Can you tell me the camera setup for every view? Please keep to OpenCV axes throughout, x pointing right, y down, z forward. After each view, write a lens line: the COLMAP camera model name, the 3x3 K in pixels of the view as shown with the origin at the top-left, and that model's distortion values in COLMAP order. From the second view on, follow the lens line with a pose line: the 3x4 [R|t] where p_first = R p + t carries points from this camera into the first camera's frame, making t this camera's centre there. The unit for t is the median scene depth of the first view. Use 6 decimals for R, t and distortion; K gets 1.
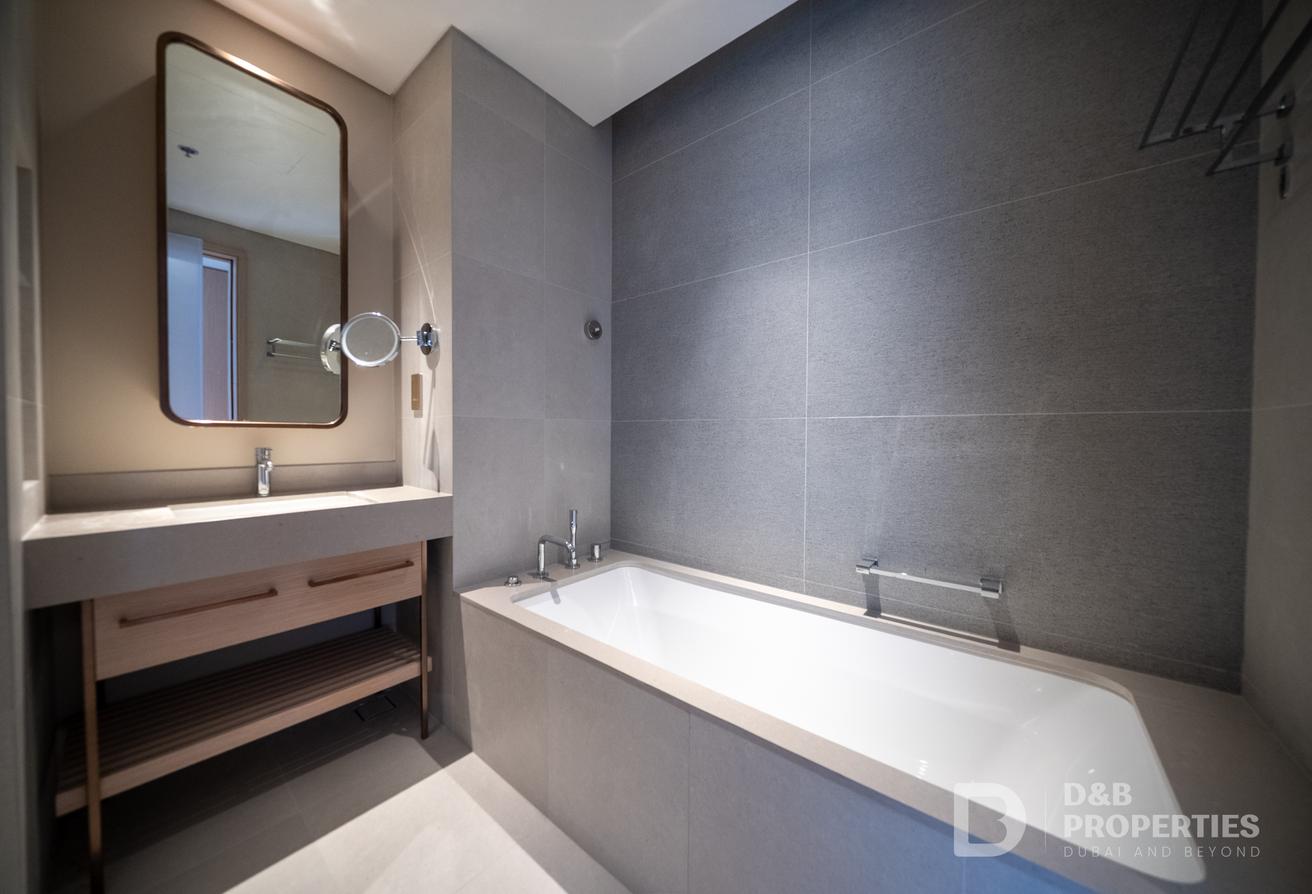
lens RADIAL K [[452.8, 0, 657.3], [0, 452.8, 443.4], [0, 0, 1]] dist [-0.002268, -0.000145]
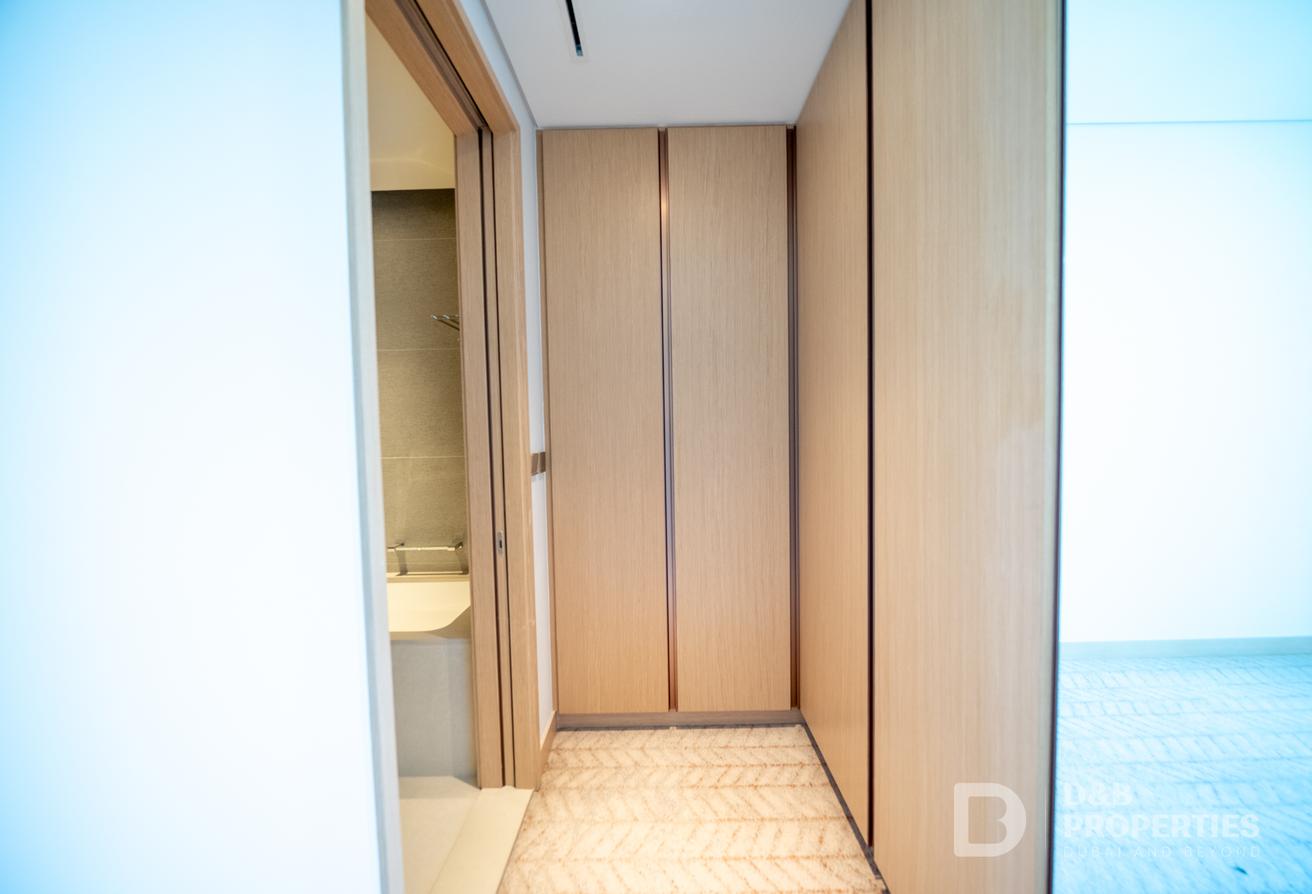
lens RADIAL K [[452.8, 0, 657.3], [0, 452.8, 443.4], [0, 0, 1]] dist [-0.002268, -0.000145]
pose [[0.778697, -0.047206, 0.625622, 0.190330], [0.038982, 0.998879, 0.026850, -0.123864], [-0.626188, 0.003481, 0.779664, -0.947715]]
